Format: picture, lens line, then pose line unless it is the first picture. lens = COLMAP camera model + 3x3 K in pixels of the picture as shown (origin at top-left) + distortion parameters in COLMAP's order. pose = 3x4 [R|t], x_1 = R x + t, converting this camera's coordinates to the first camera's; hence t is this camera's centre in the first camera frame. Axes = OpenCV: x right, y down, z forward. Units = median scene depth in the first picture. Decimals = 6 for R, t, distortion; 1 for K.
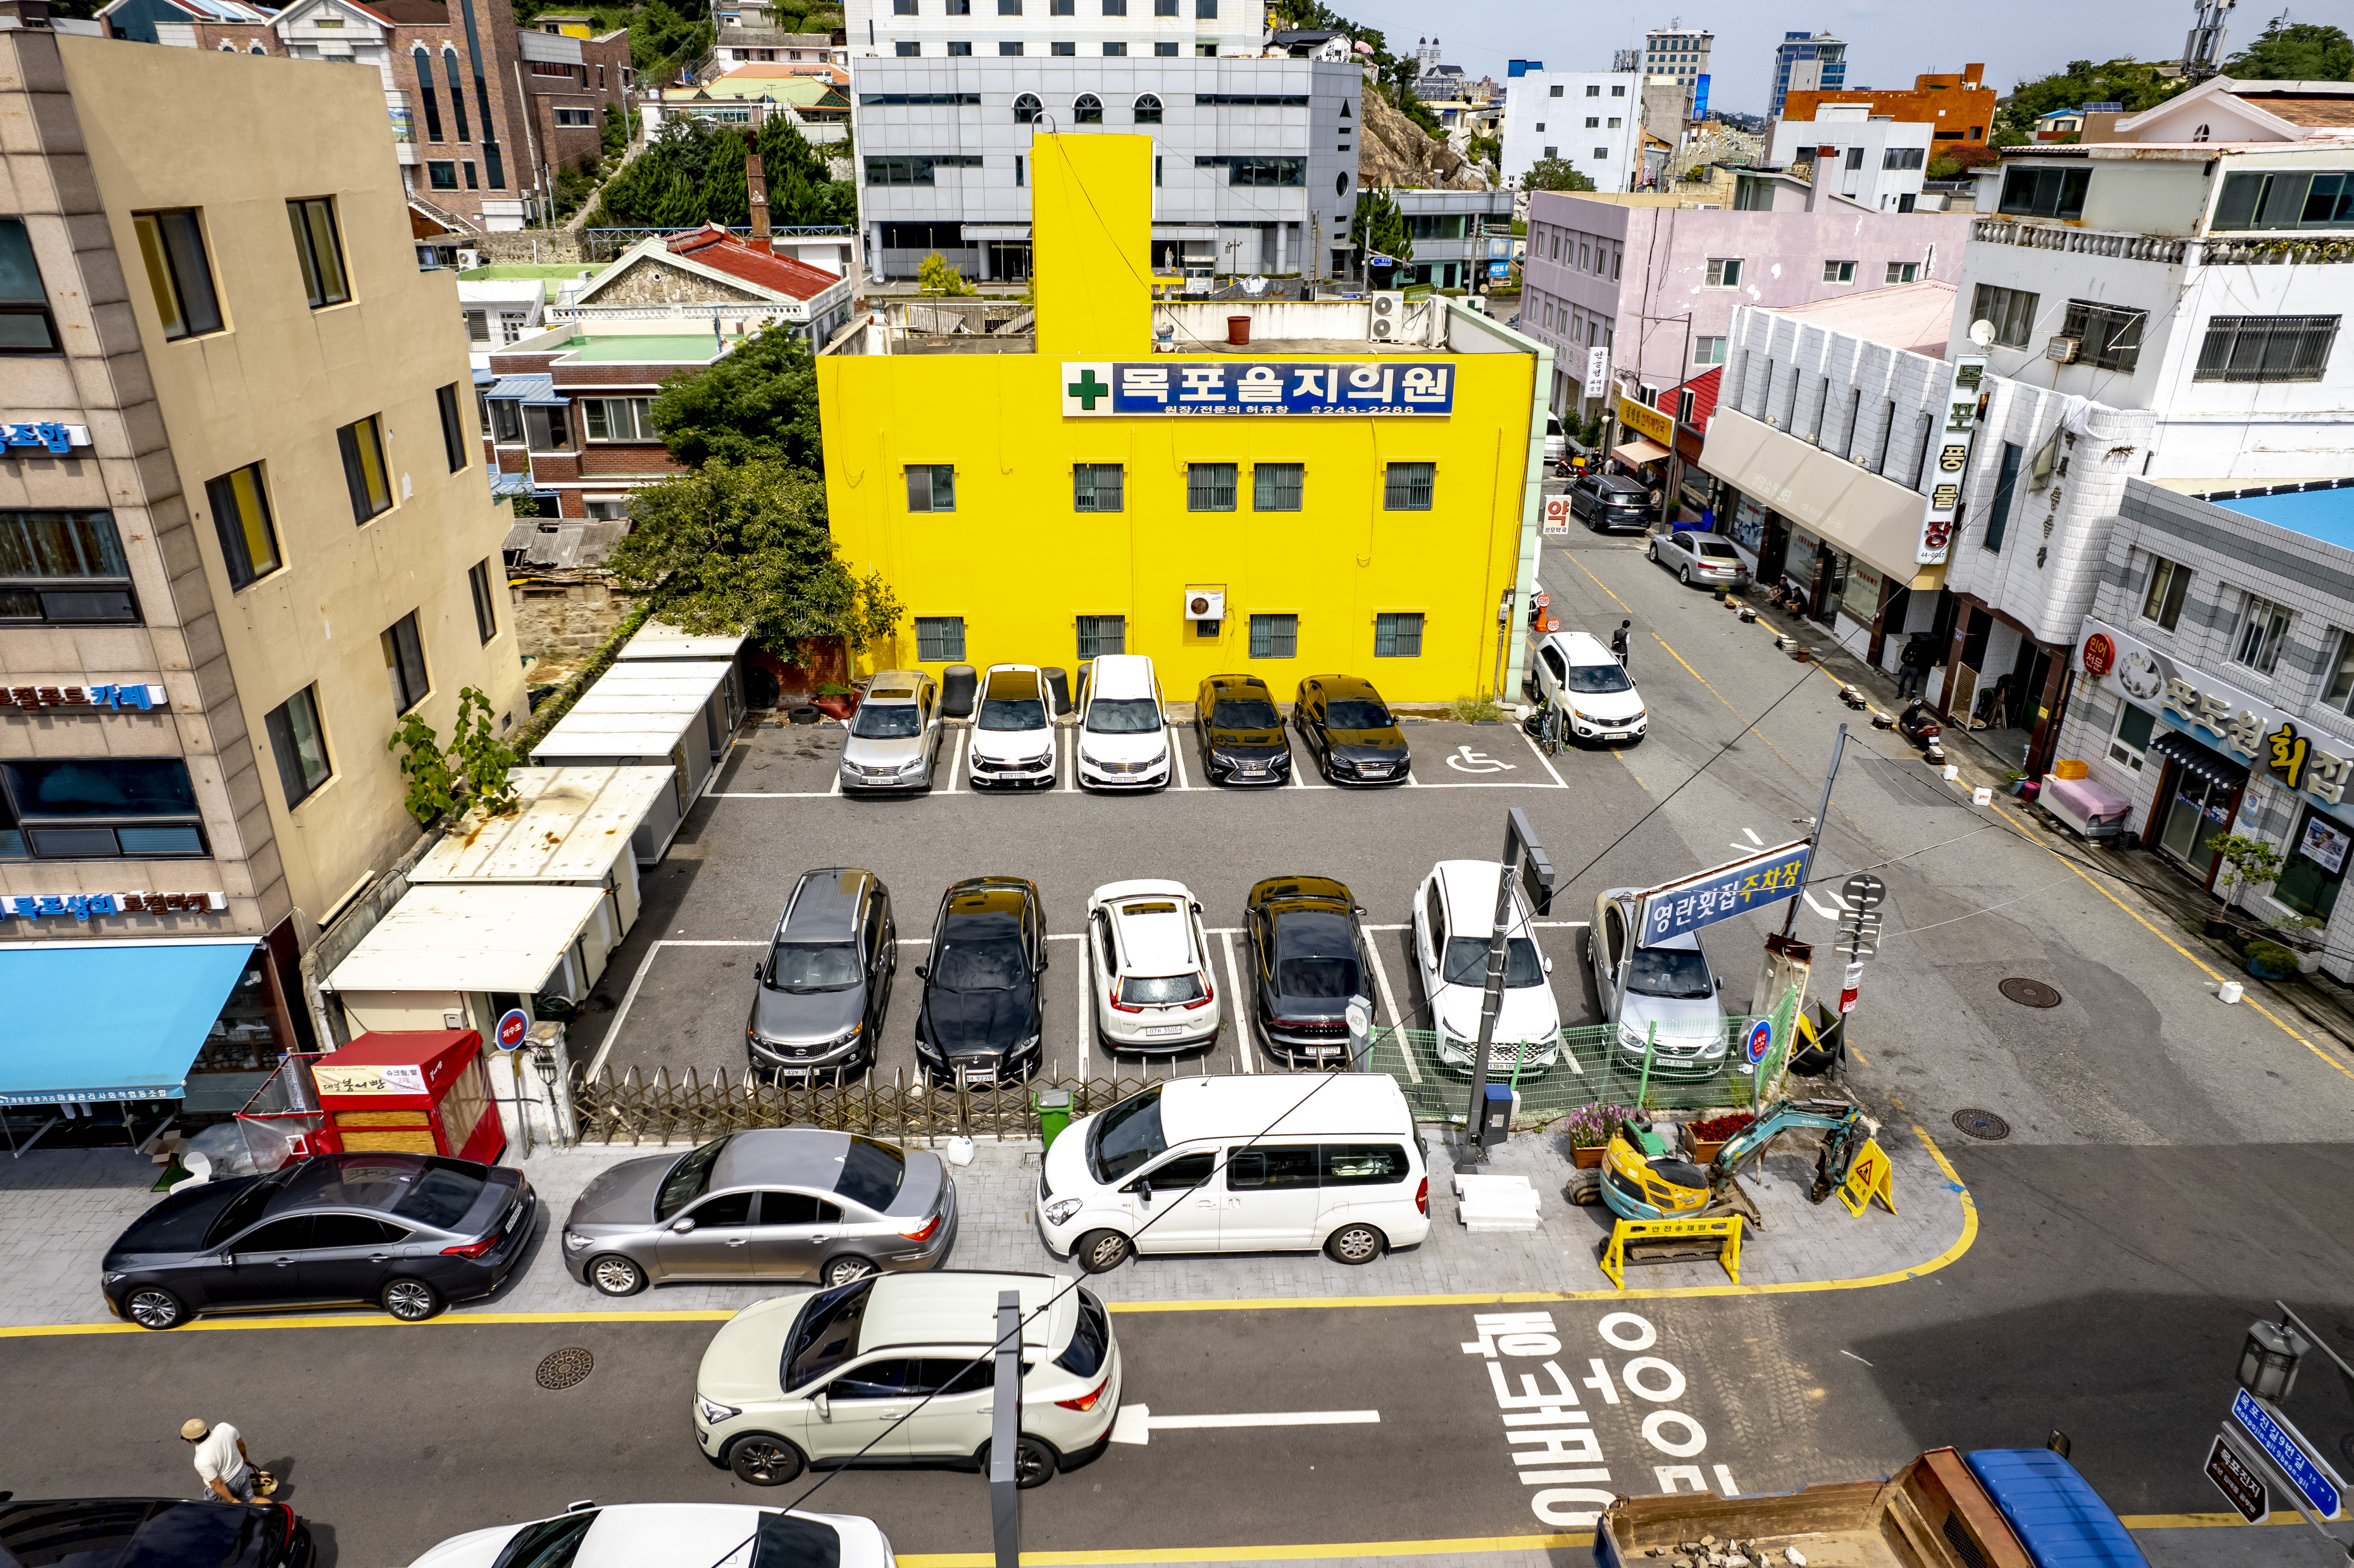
lens RADIAL K [[1514.6, 0, 1182.2], [0, 1514.6, 805.7], [0, 0, 1]] dist [-0.070222, 0.064425]
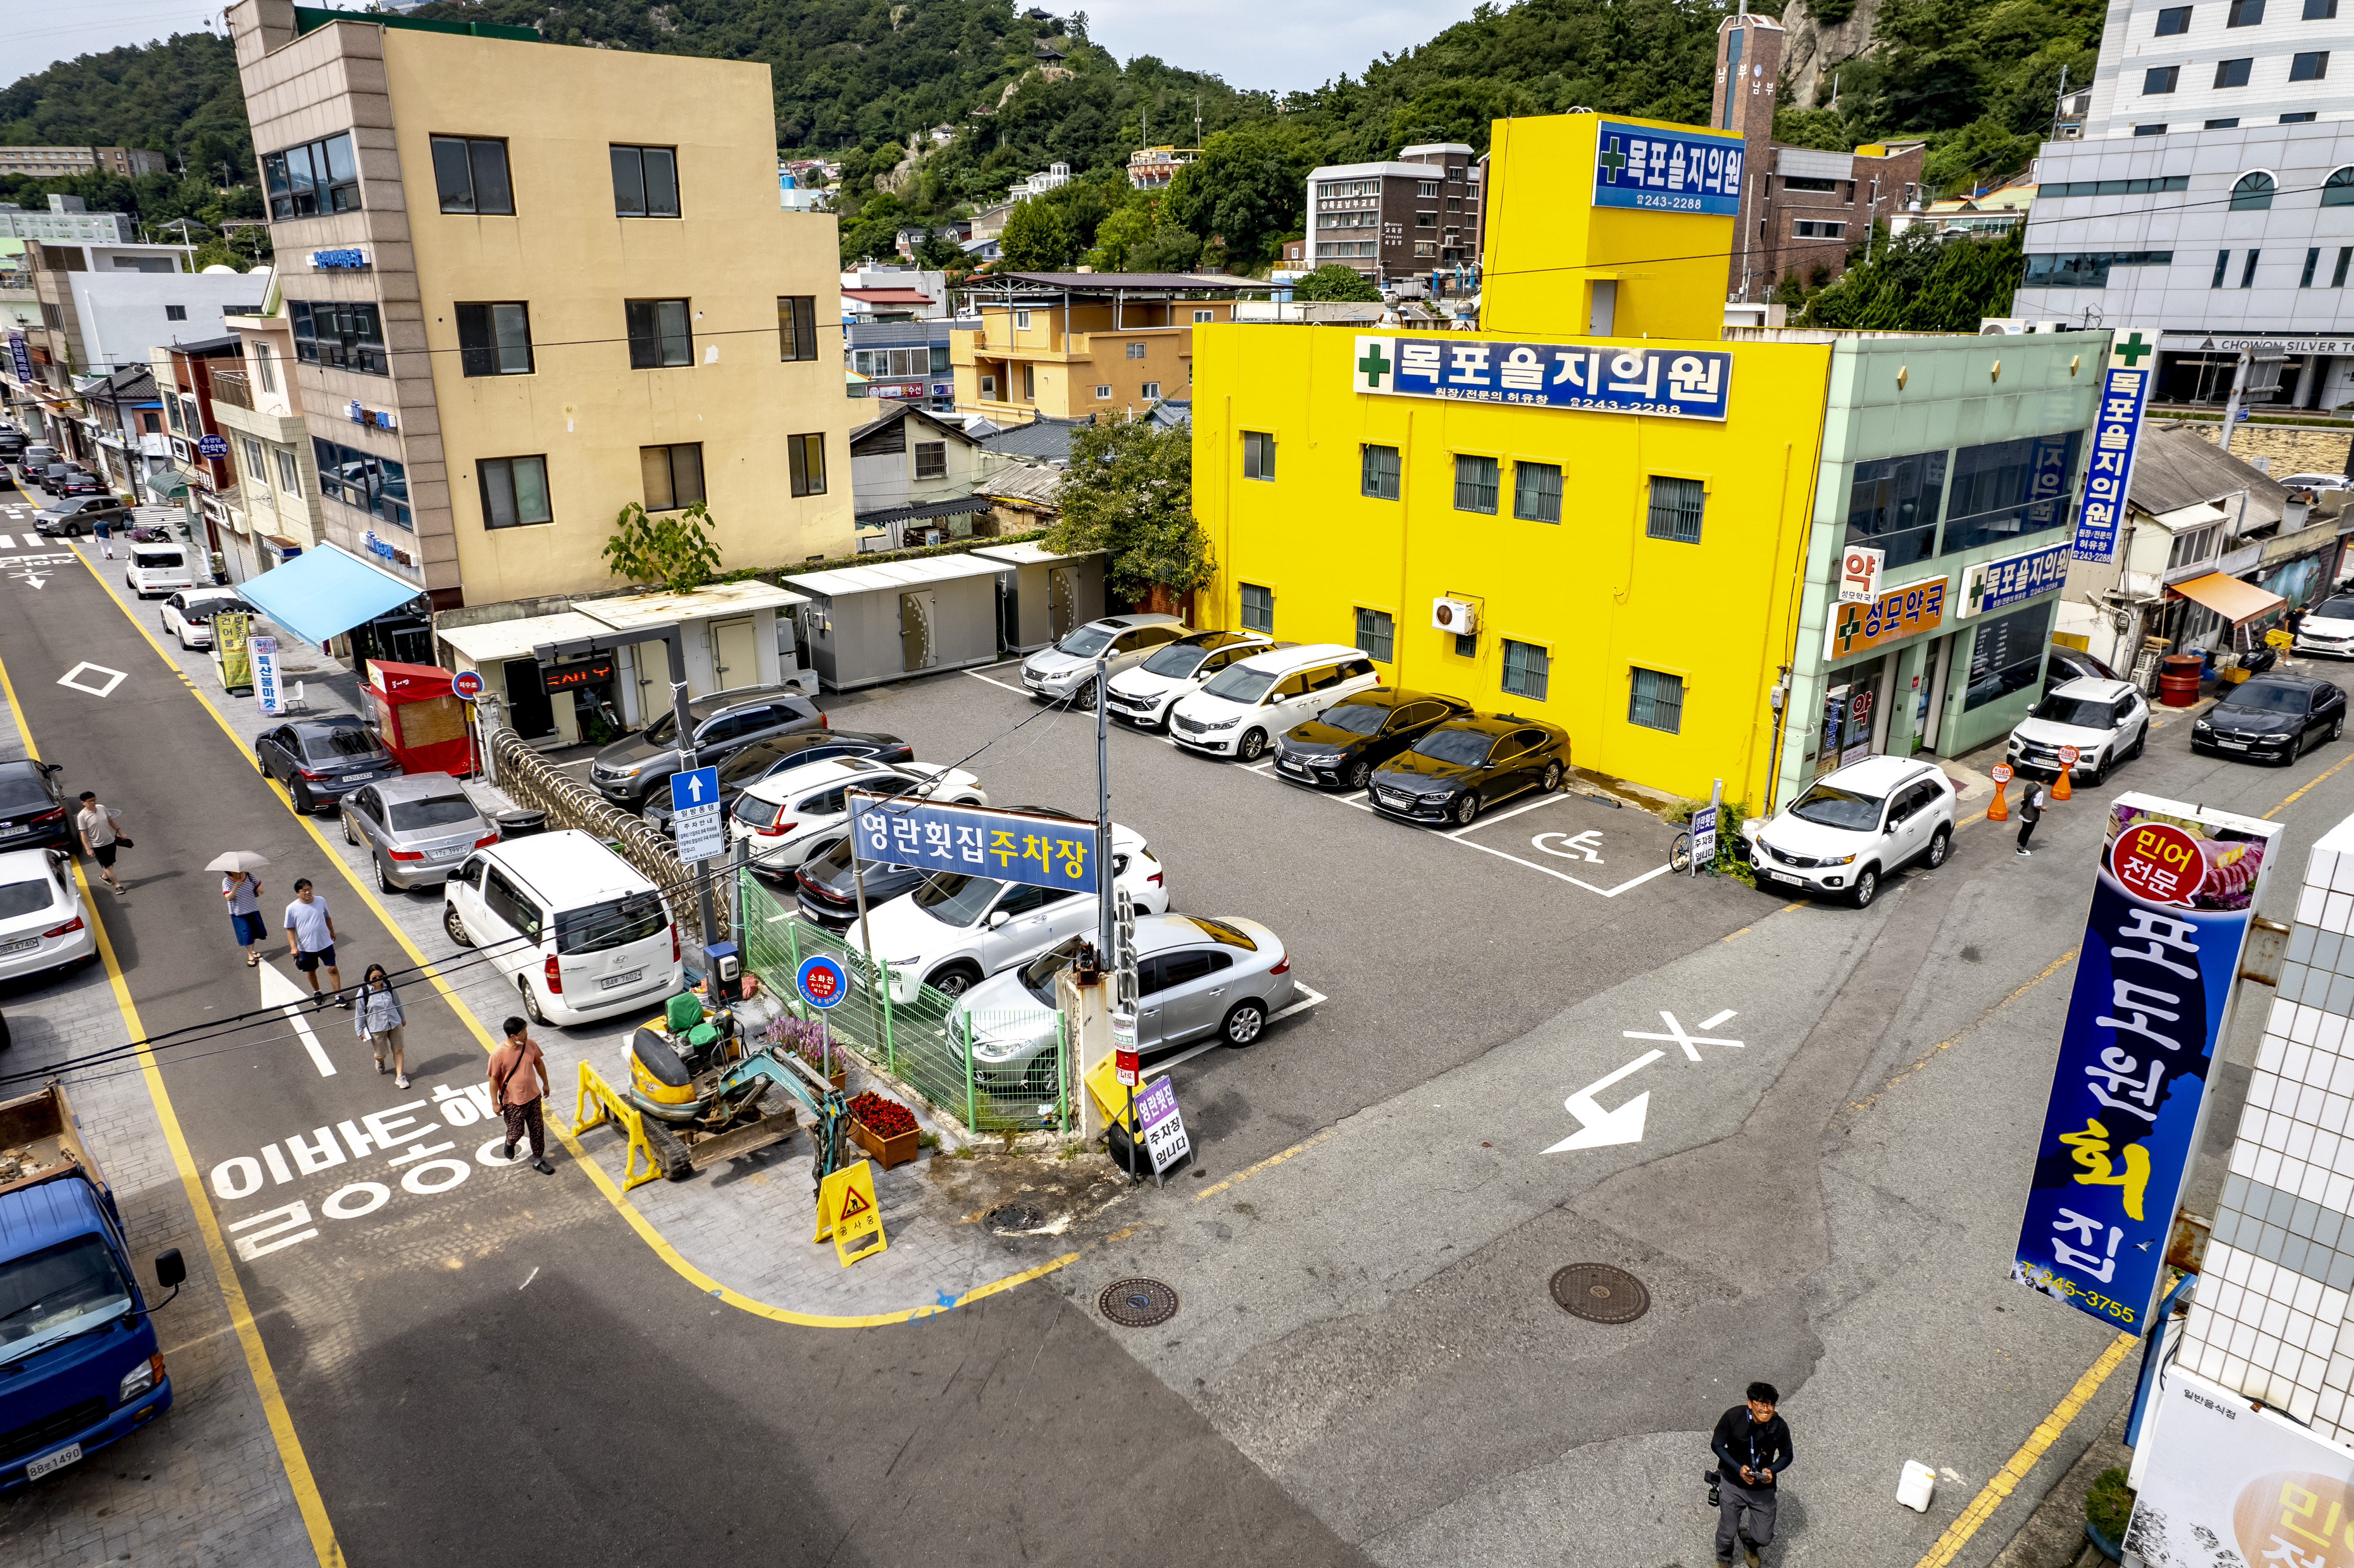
lens RADIAL K [[1514.6, 0, 1161.9], [0, 1514.6, 802.3], [0, 0, 1]] dist [-0.070222, 0.064425]
pose [[0.609345, 0.254461, -0.750965, 0.589568], [-0.325391, 0.943931, 0.055819, -0.022604], [0.723063, 0.210344, 0.657978, 0.308043]]
